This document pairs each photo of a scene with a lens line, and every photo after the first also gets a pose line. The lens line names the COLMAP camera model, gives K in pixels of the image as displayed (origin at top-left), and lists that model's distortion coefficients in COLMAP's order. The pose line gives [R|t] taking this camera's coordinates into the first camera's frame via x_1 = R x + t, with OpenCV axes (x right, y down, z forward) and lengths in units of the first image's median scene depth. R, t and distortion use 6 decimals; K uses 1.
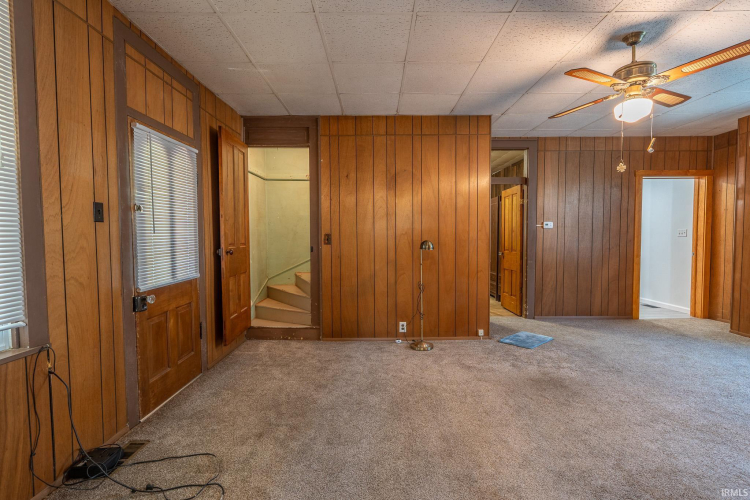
lens RADIAL K [[343.7, 0, 376.3], [0, 343.7, 250.2], [0, 0, 1]] dist [-0.005980, 0.001473]
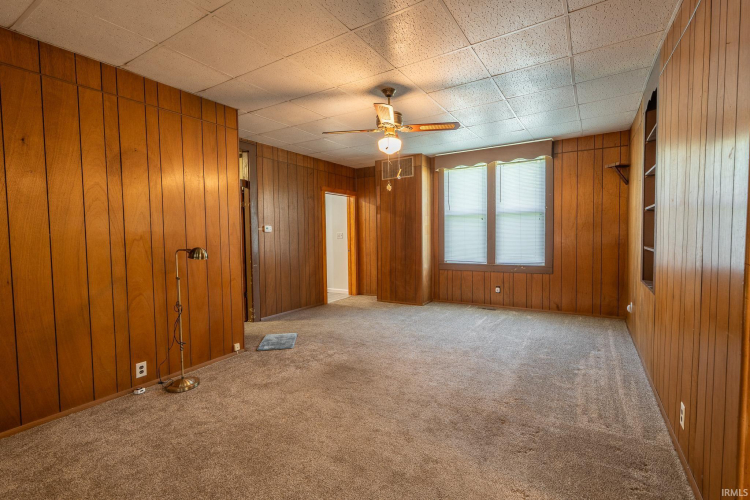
lens RADIAL K [[343.7, 0, 374.7], [0, 343.7, 248.6], [0, 0, 1]] dist [-0.005980, 0.001473]
pose [[0.531187, -0.036672, 0.846461, -0.262361], [0.046167, 0.998831, 0.014301, -0.015496], [-0.845996, 0.031483, 0.532259, 0.206527]]
